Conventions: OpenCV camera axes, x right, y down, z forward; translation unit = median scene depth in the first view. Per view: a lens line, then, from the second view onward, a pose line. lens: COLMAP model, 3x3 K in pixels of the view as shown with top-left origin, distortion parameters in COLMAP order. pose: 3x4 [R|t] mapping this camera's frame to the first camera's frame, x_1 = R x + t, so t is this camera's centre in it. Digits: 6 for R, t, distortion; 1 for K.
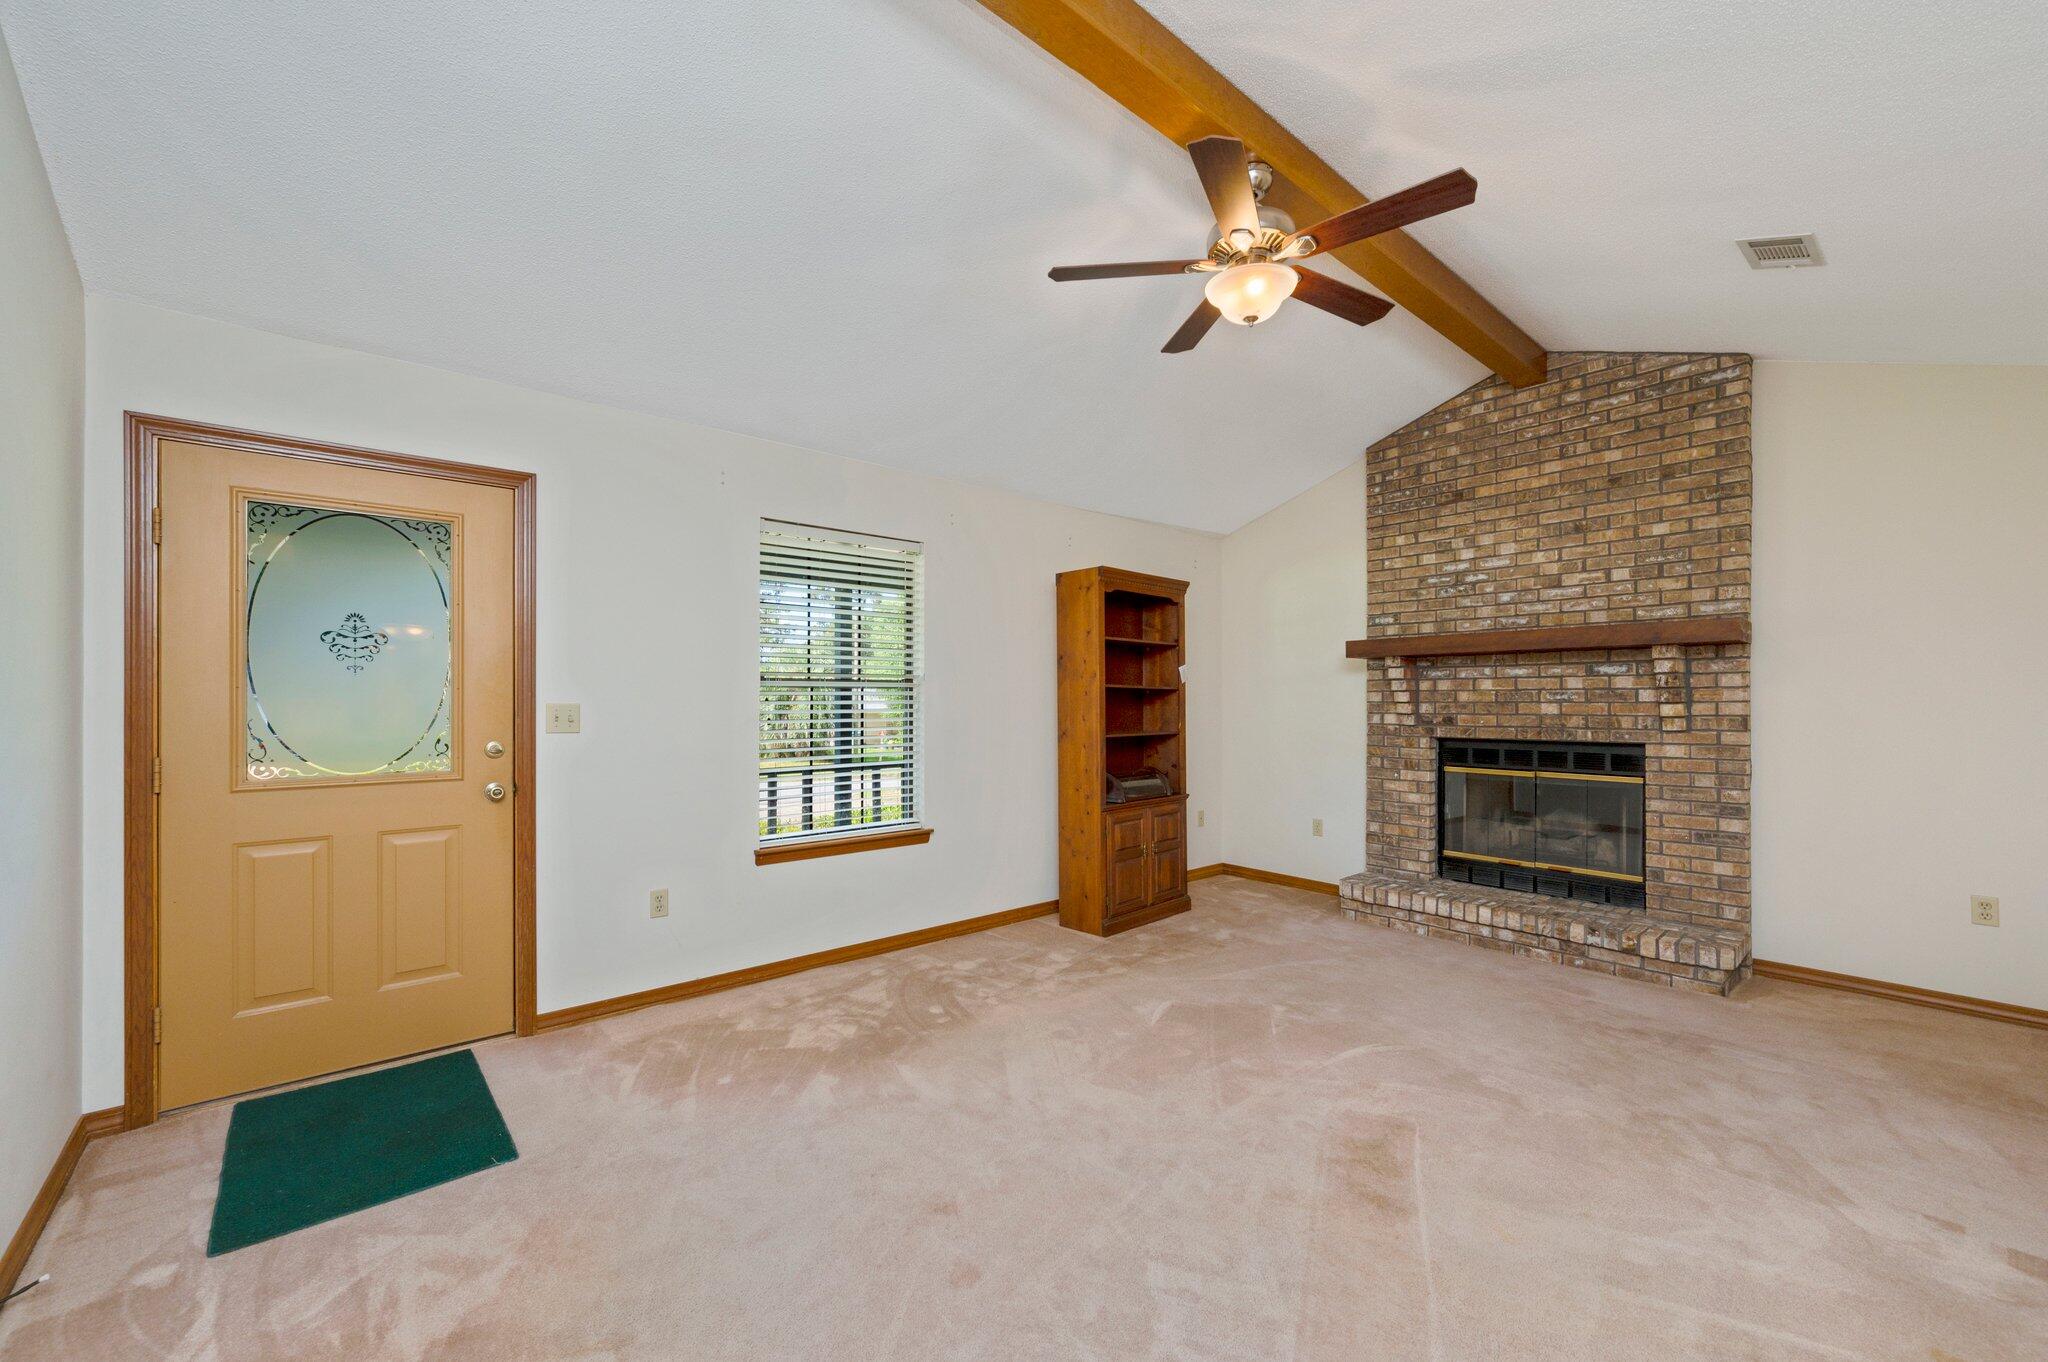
lens RADIAL K [[803.3, 0, 1042.2], [0, 803.3, 692.3], [0, 0, 1]] dist [-0.001279, -0.000134]
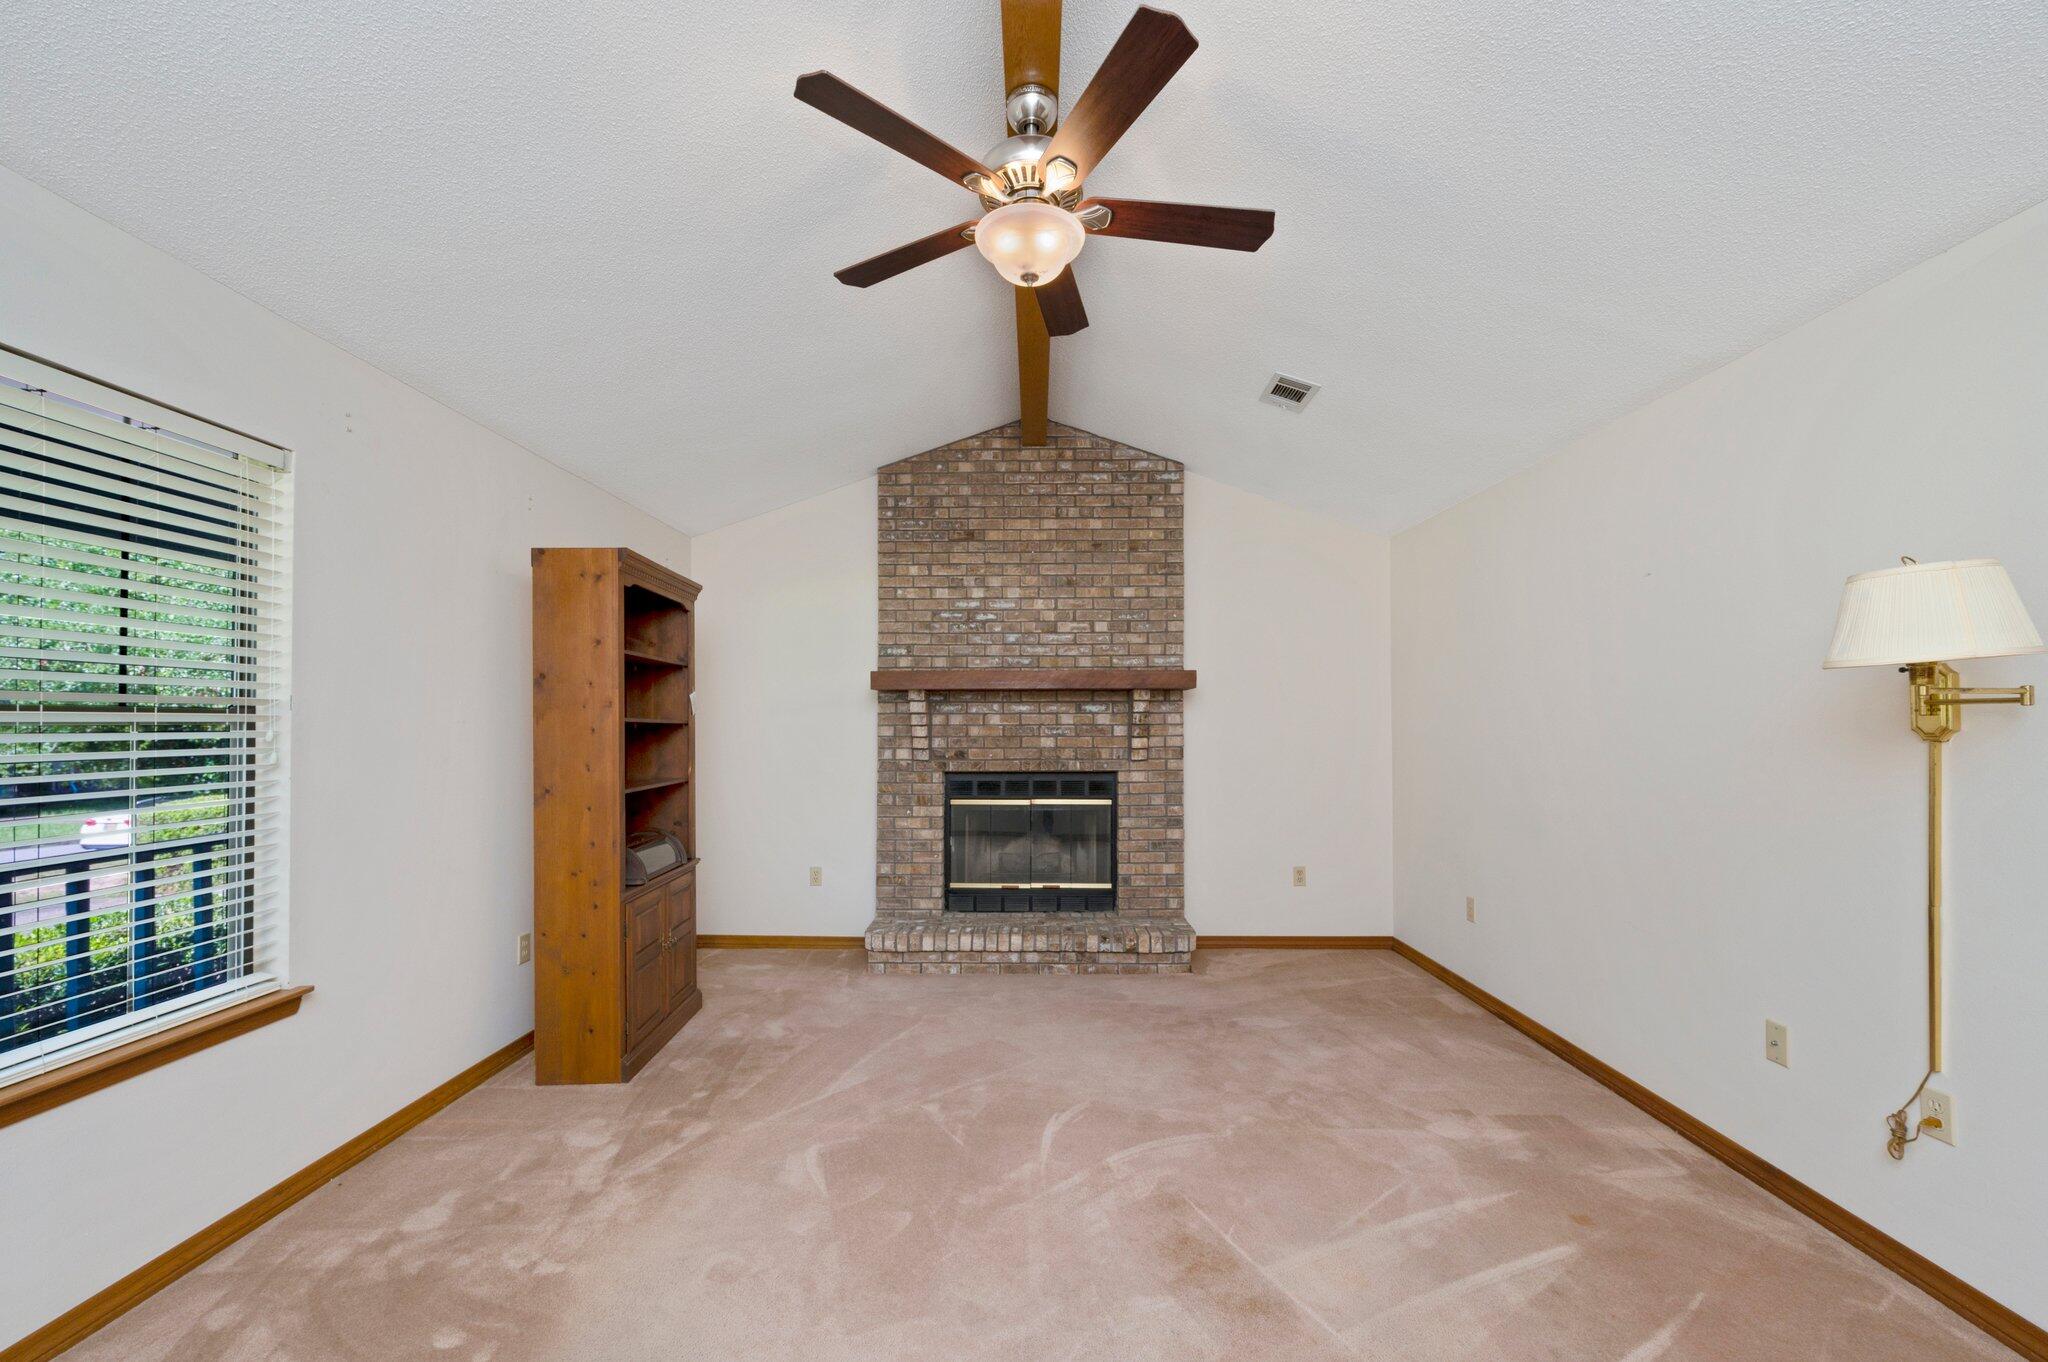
lens RADIAL K [[803.3, 0, 1008.8], [0, 803.3, 711.0], [0, 0, 1]] dist [-0.001279, -0.000134]
pose [[0.677938, 0.011161, 0.735035, -0.217883], [-0.007003, 0.999937, -0.008724, -0.012655], [-0.735086, 0.000767, 0.677973, 0.294441]]
